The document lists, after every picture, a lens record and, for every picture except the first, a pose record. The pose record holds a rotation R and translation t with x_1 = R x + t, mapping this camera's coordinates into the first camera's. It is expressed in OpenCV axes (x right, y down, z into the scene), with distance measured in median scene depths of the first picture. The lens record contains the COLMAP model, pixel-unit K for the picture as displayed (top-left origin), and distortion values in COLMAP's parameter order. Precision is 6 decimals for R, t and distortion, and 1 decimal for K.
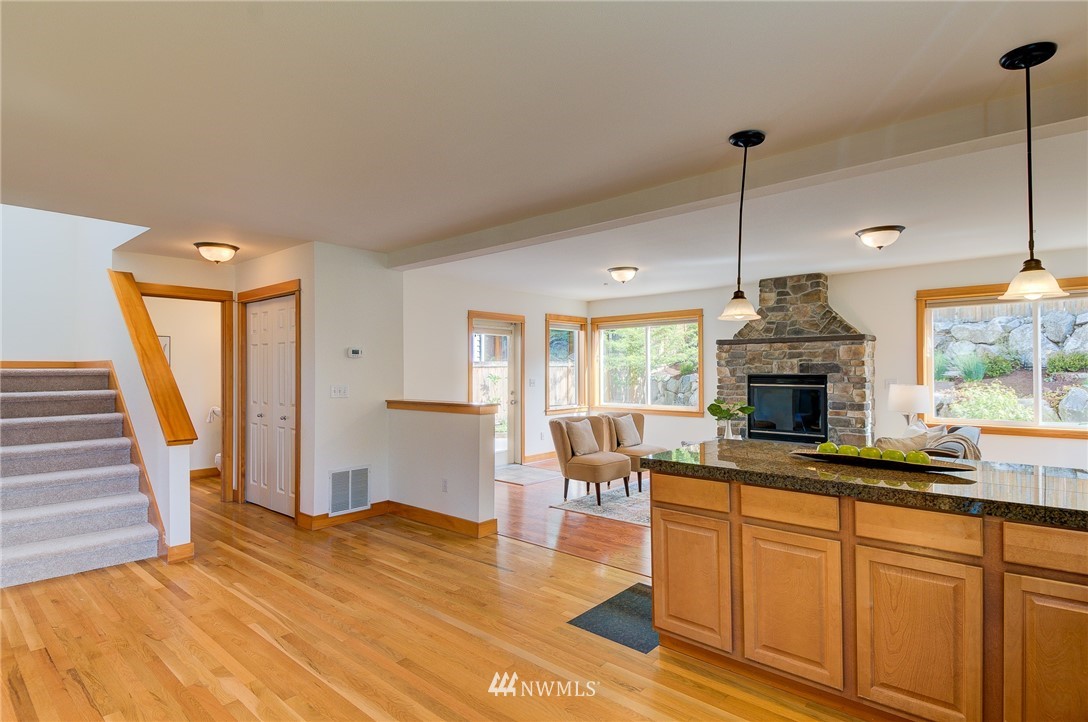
lens RADIAL K [[554.0, 0, 546.0], [0, 554.0, 367.9], [0, 0, 1]] dist [0.071587, -0.057401]
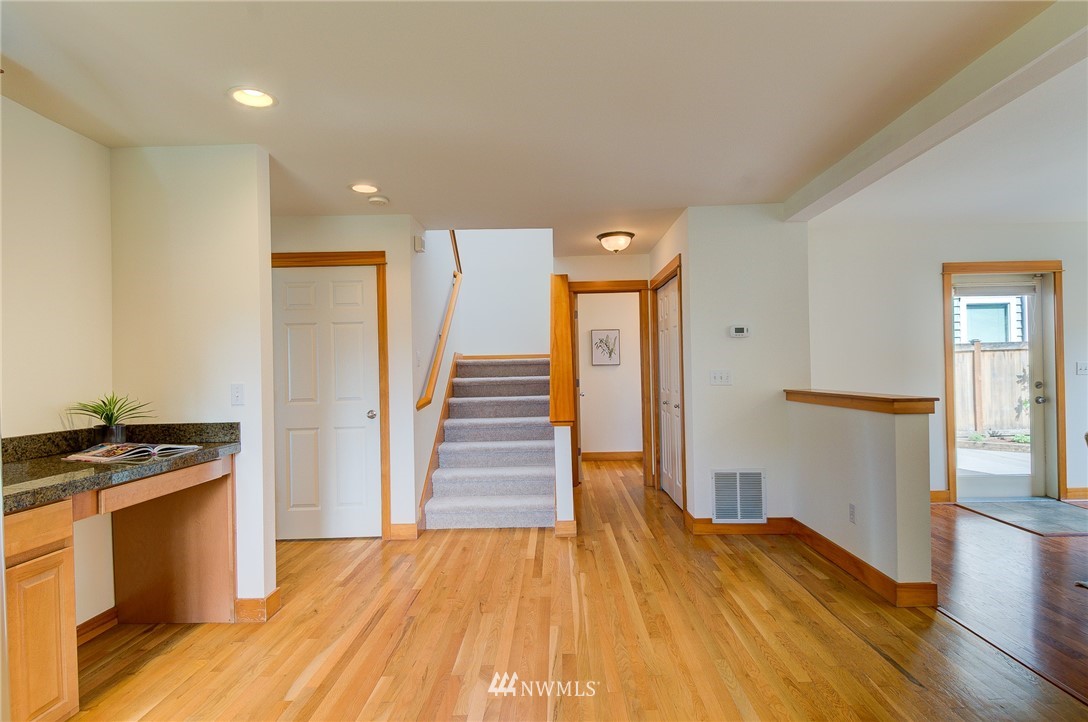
lens RADIAL K [[554.0, 0, 546.0], [0, 554.0, 367.9], [0, 0, 1]] dist [0.071587, -0.057401]
pose [[0.650036, -0.010428, -0.759832, 0.081275], [0.020445, 0.999784, 0.003769, 0.014822], [0.759628, -0.017985, 0.650109, 0.197912]]
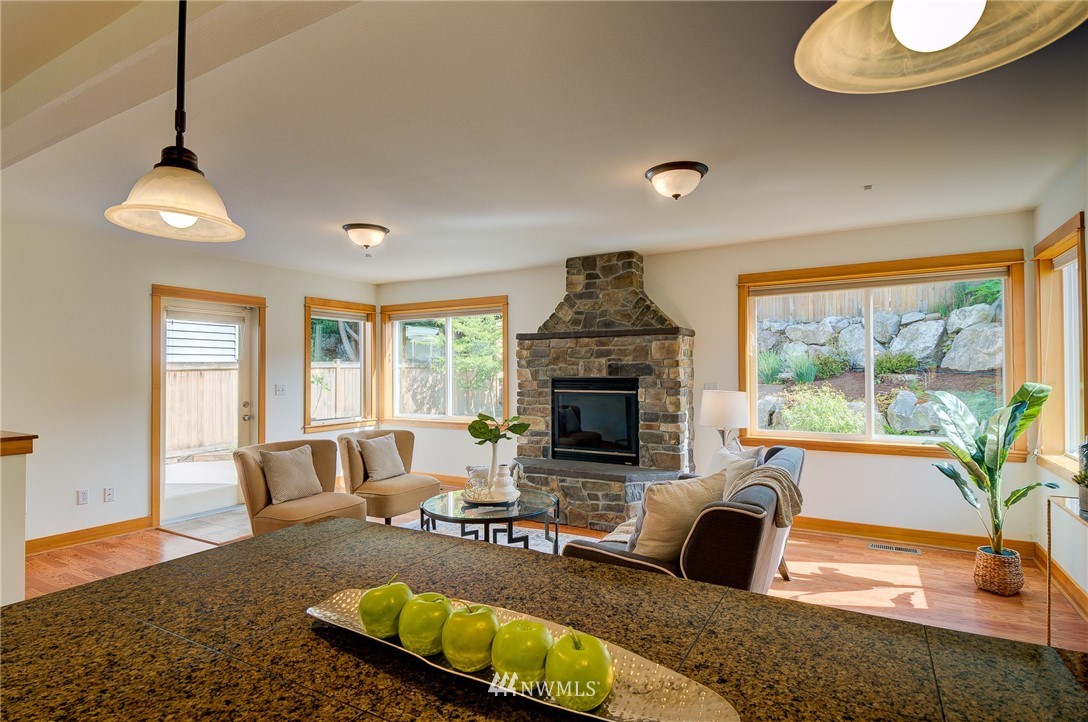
lens RADIAL K [[554.0, 0, 546.0], [0, 554.0, 367.9], [0, 0, 1]] dist [0.071587, -0.057401]
pose [[0.979007, 0.000165, 0.203828, 0.215979], [0.000497, 0.999995, -0.003197, 0.000443], [-0.203827, 0.003232, 0.979002, 0.262931]]
